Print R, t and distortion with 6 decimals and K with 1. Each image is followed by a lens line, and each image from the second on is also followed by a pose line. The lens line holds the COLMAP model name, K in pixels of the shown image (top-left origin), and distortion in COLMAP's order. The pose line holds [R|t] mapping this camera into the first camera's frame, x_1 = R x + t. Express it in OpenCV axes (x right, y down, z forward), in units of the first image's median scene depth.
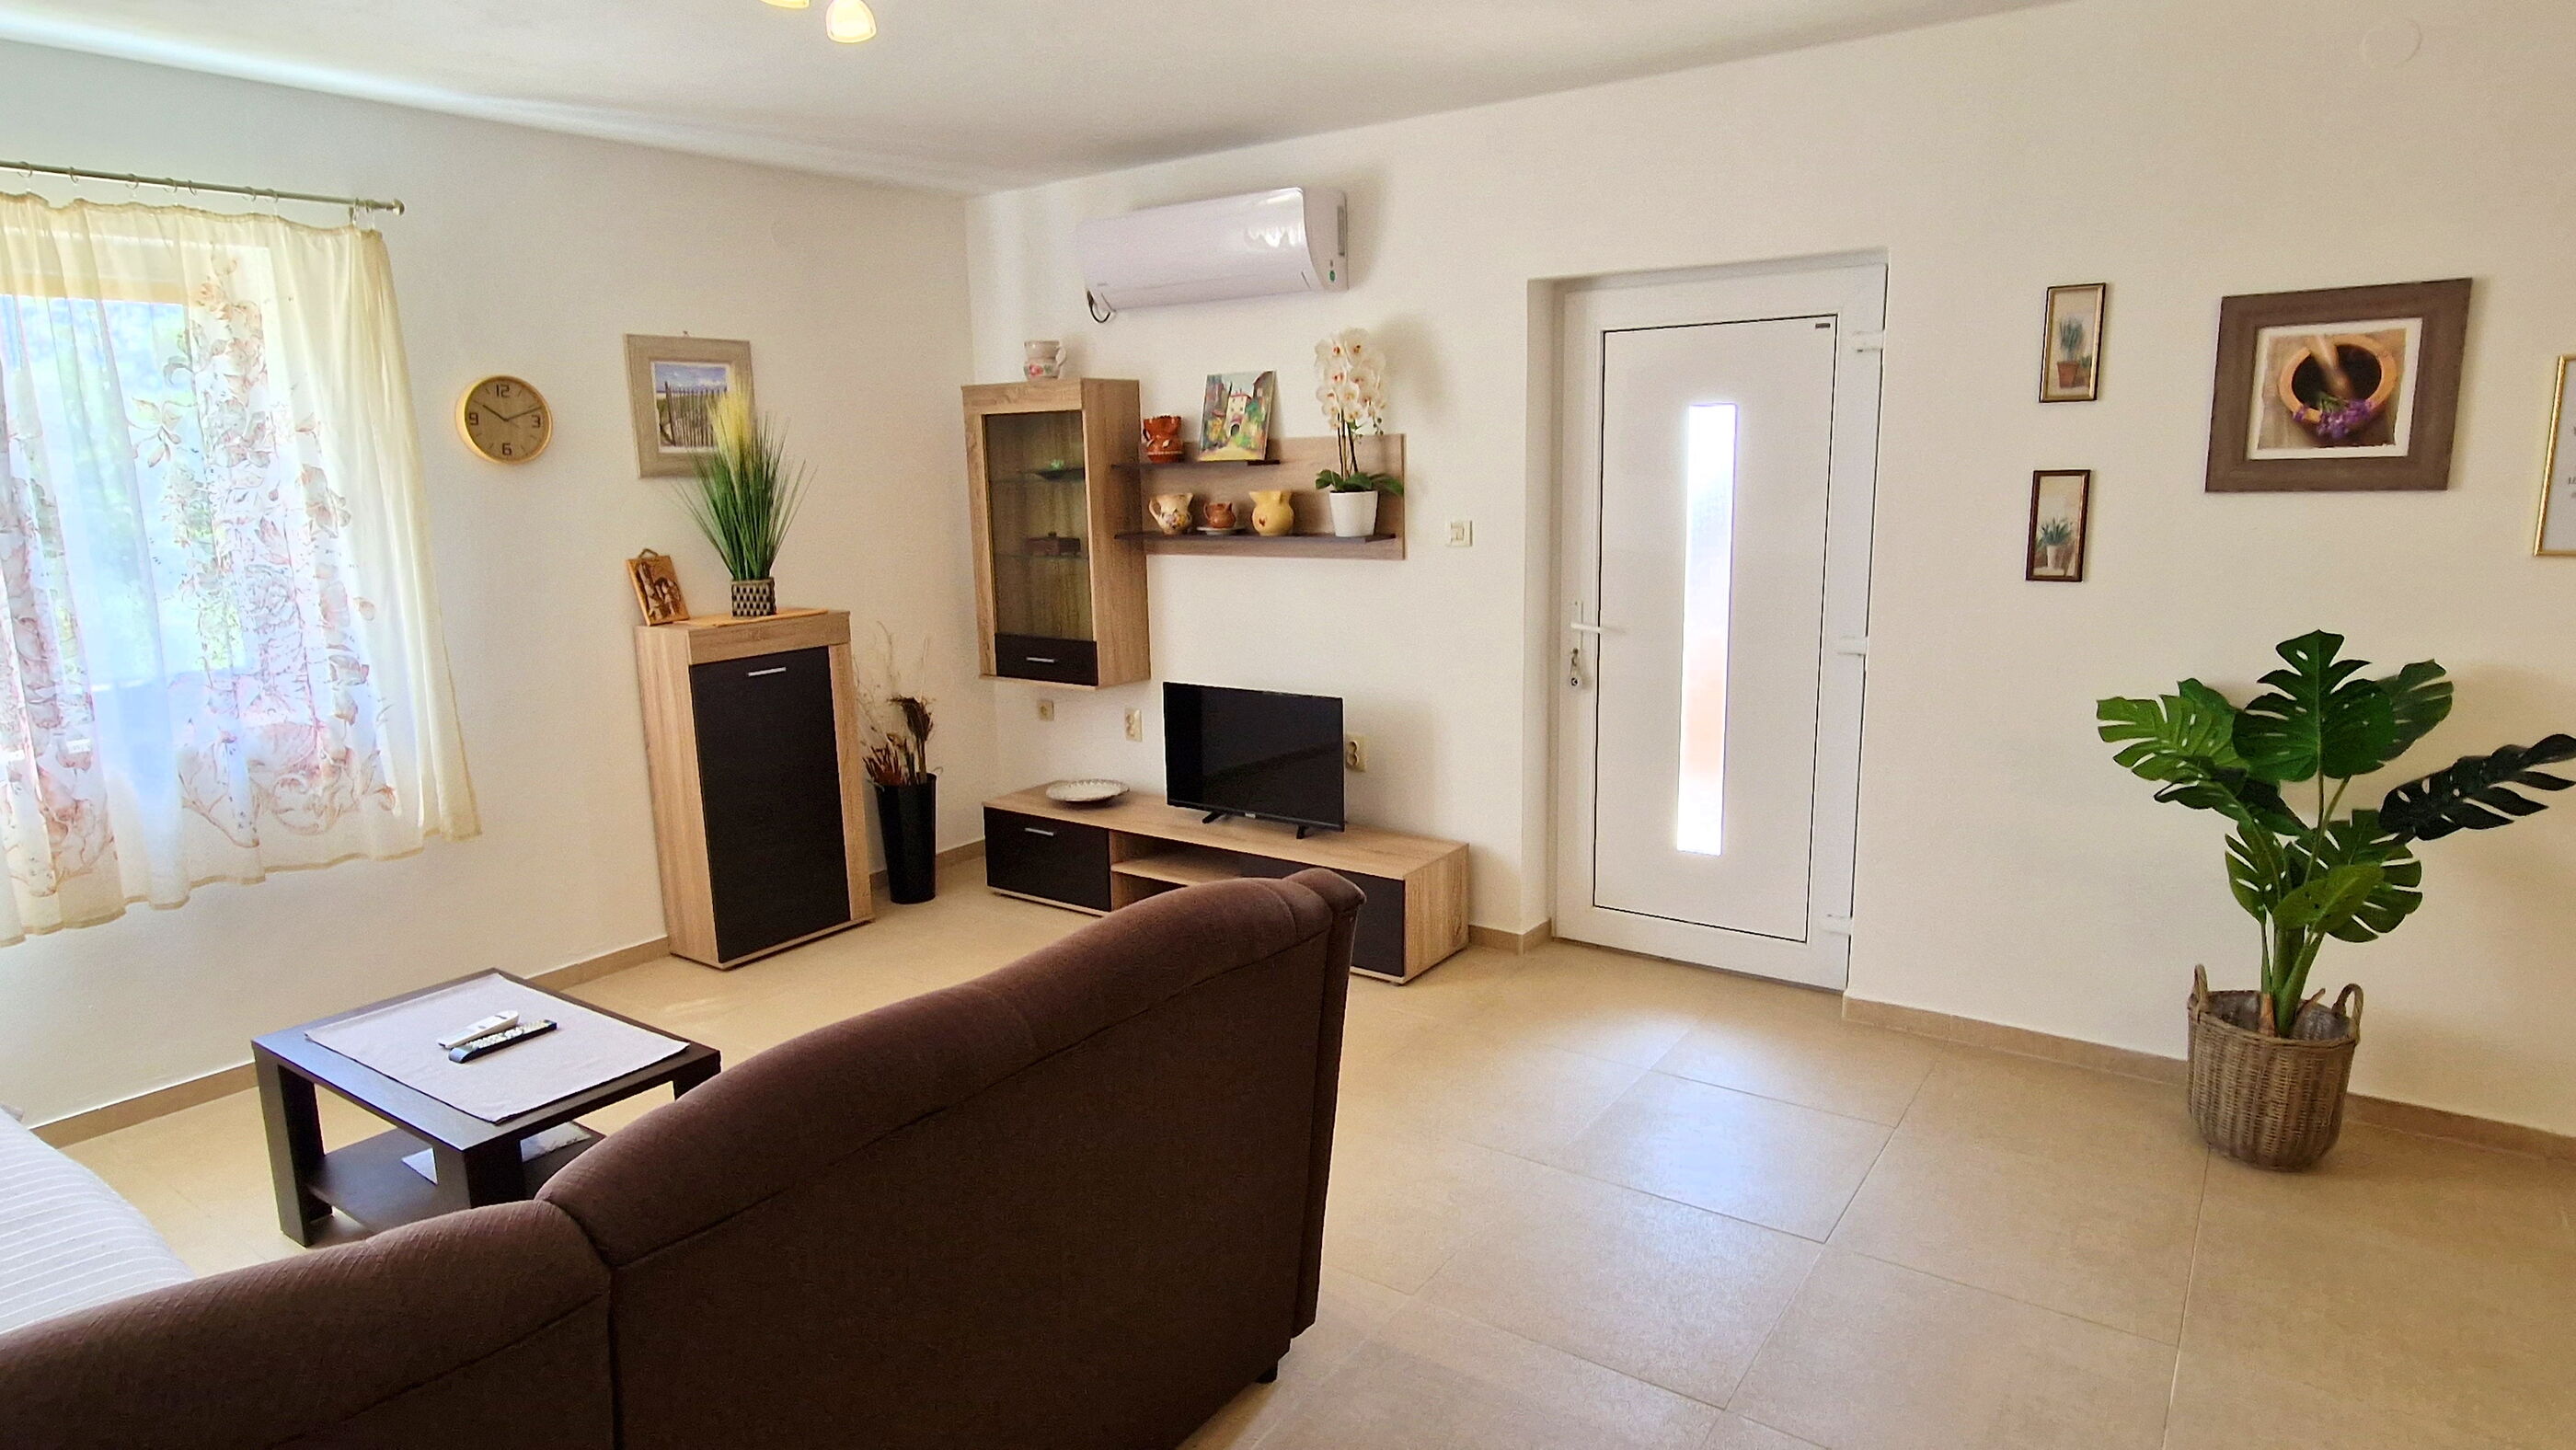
lens RADIAL K [[1407.9, 0, 1294.5], [0, 1407.9, 714.7], [0, 0, 1]] dist [-0.006684, -0.002015]
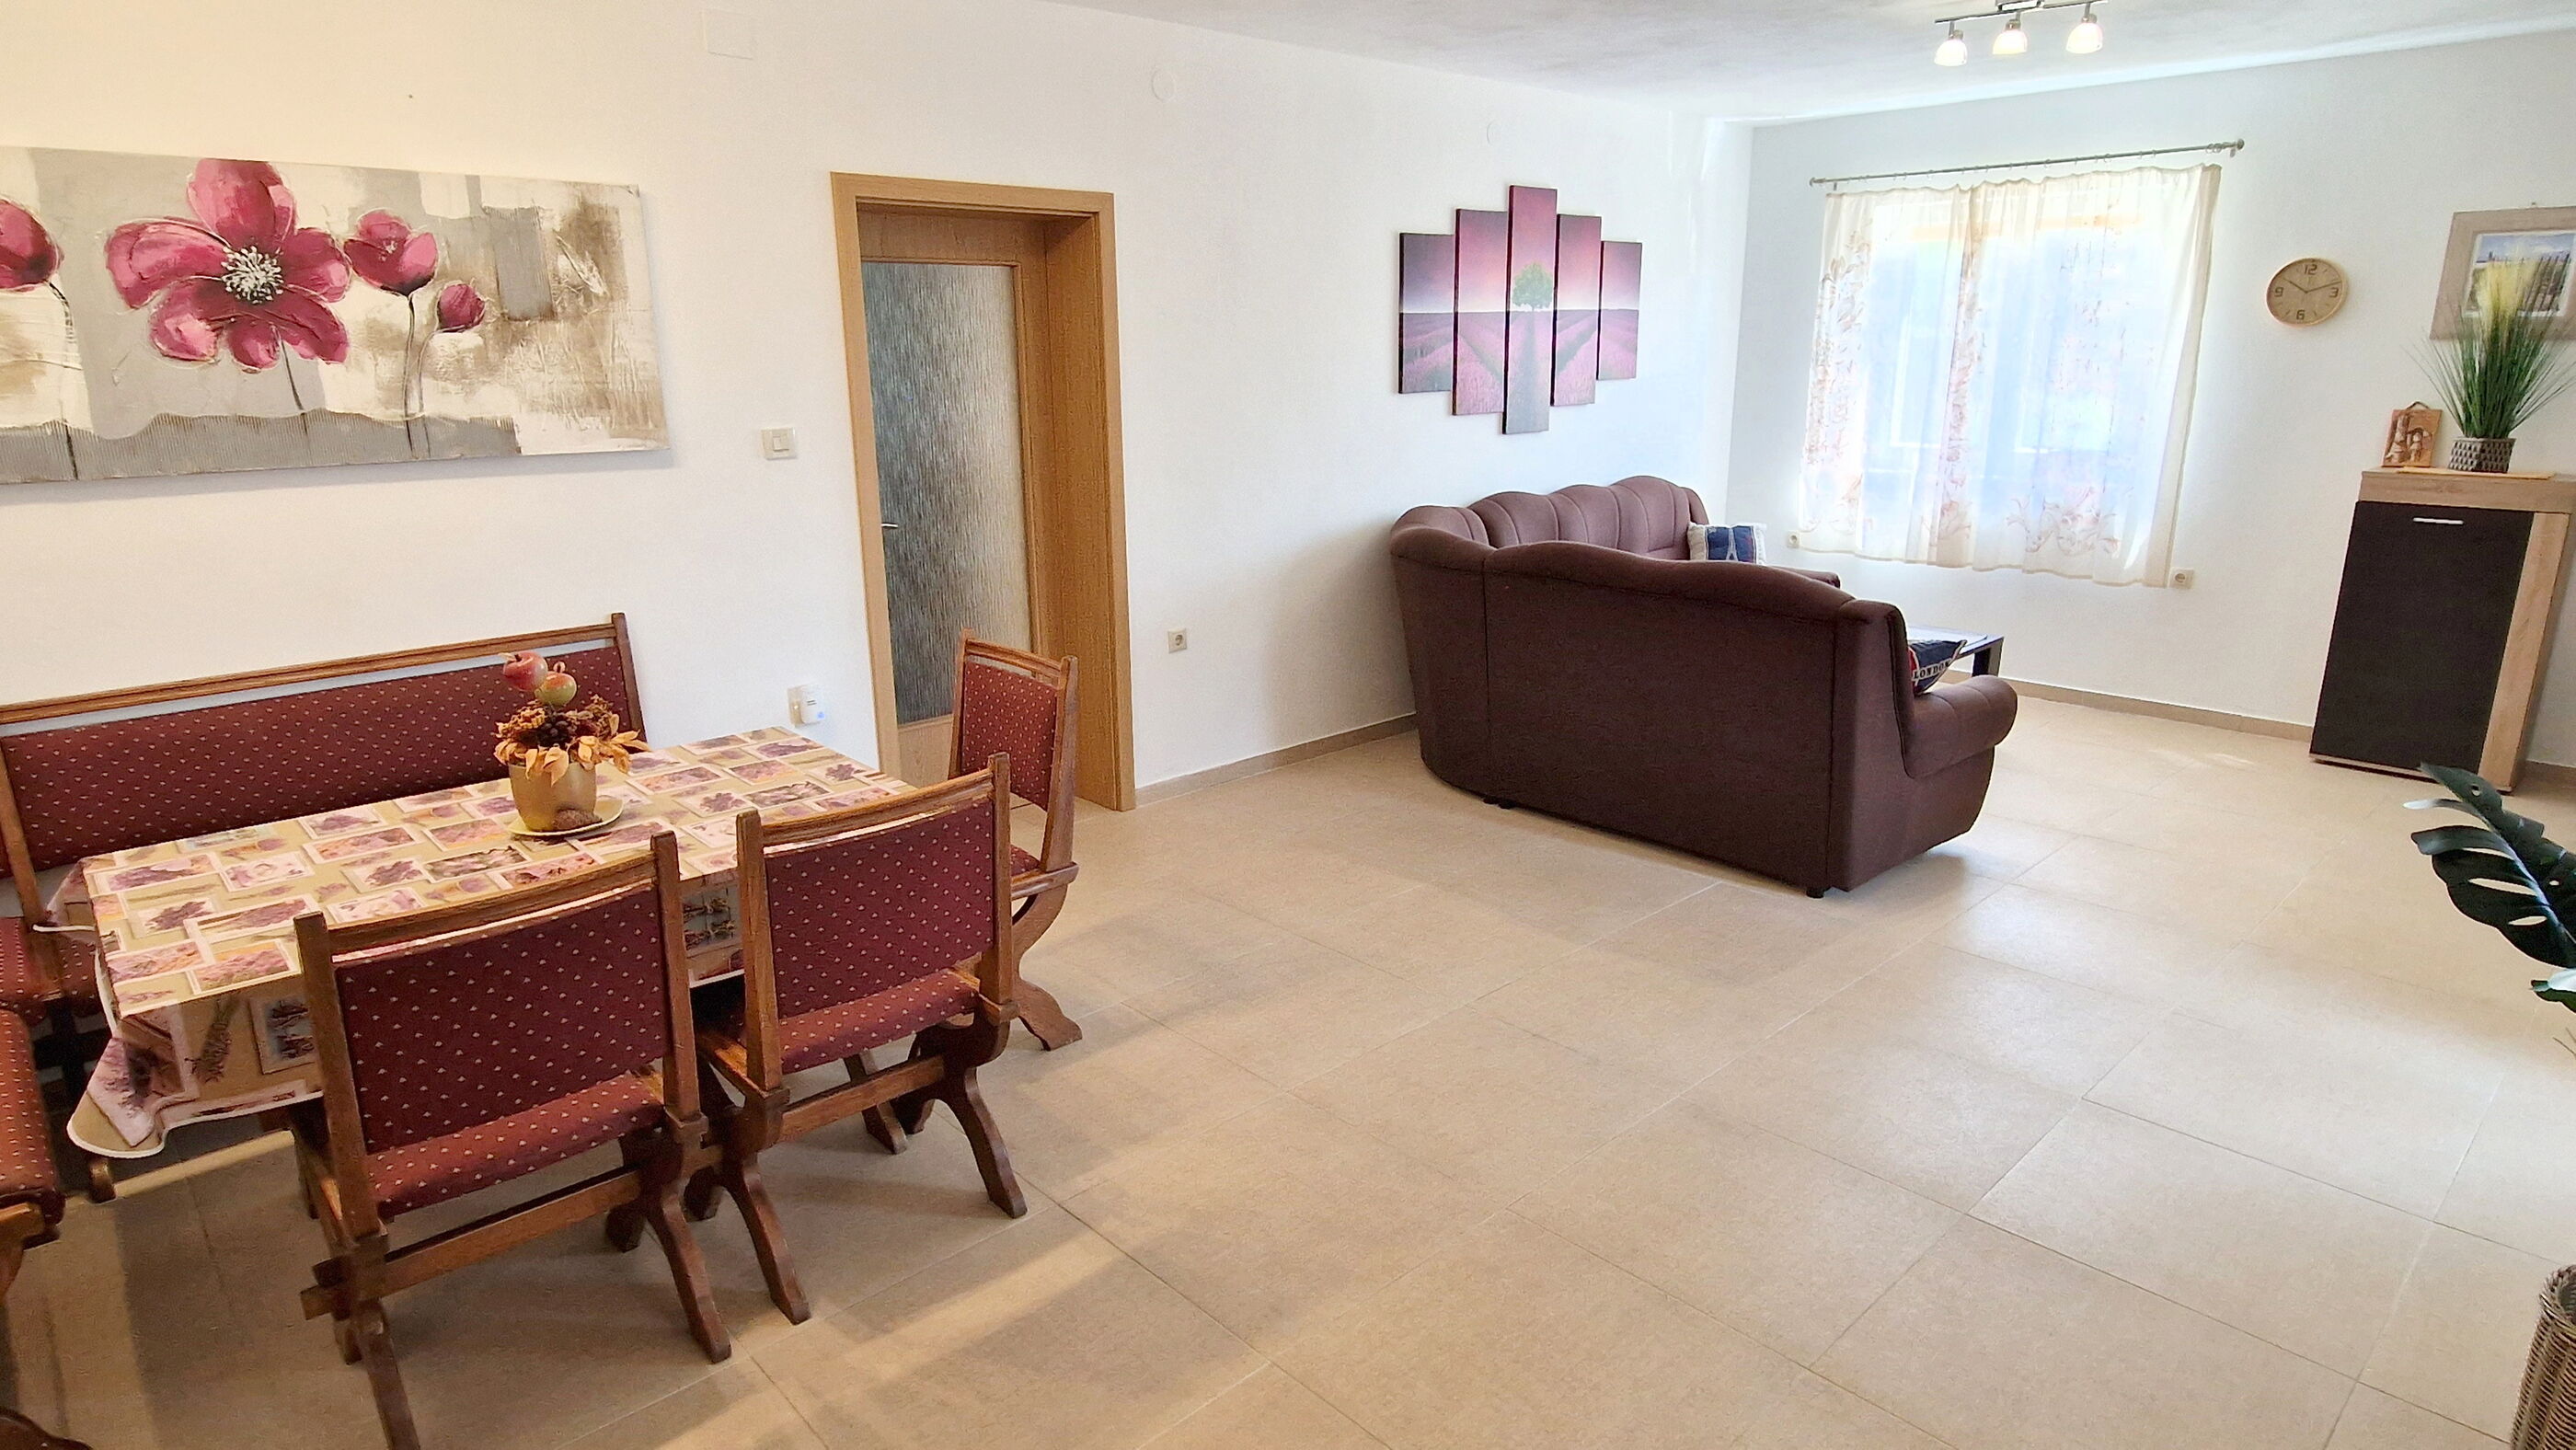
lens RADIAL K [[1407.9, 0, 1294.5], [0, 1407.9, 714.7], [0, 0, 1]] dist [-0.006684, -0.002015]
pose [[-0.179581, 0.274397, -0.944700, 0.904132], [-0.163598, 0.938609, 0.303726, -0.077556], [0.970045, 0.209094, -0.123666, 0.306705]]
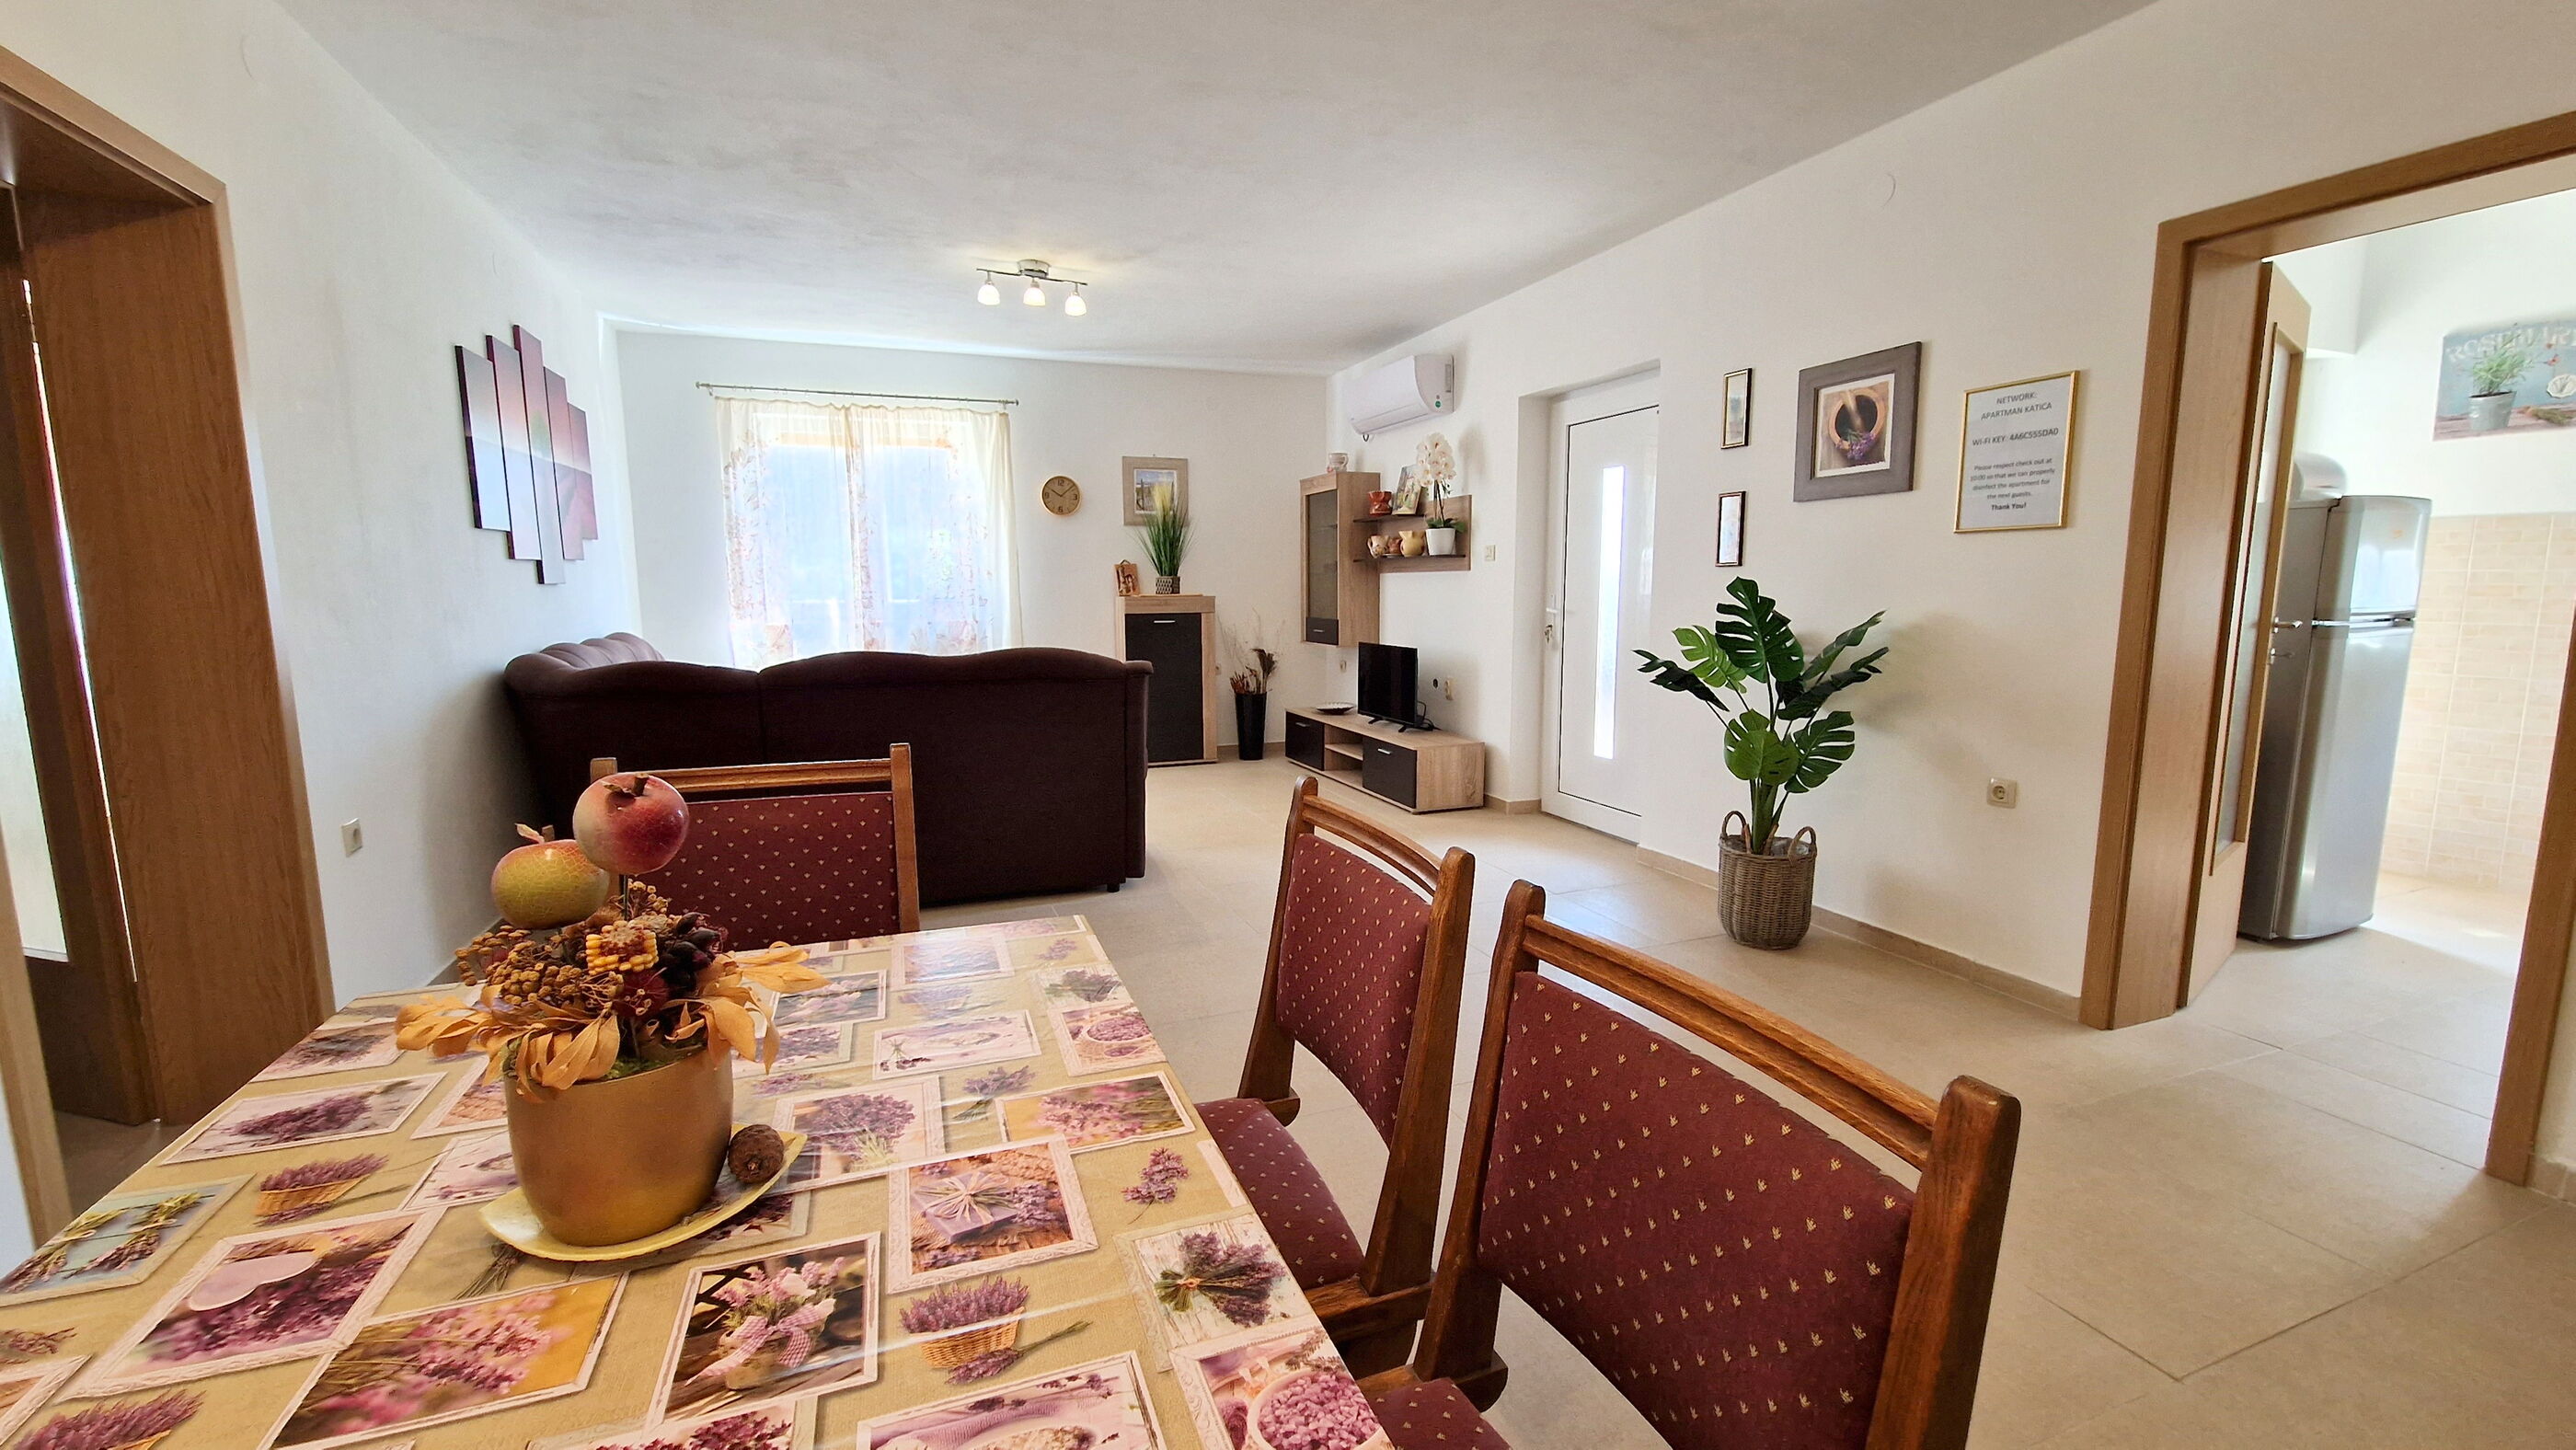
lens RADIAL K [[1035.0, 0, 1288.0], [0, 1035.0, 725.0], [0, 0, 1]] dist [-0.002107, -0.000446]
pose [[0.838384, 0.093436, -0.537012, 0.599161], [-0.110166, 0.993913, 0.000941, 0.098584], [0.533831, 0.058372, 0.843574, -0.143403]]
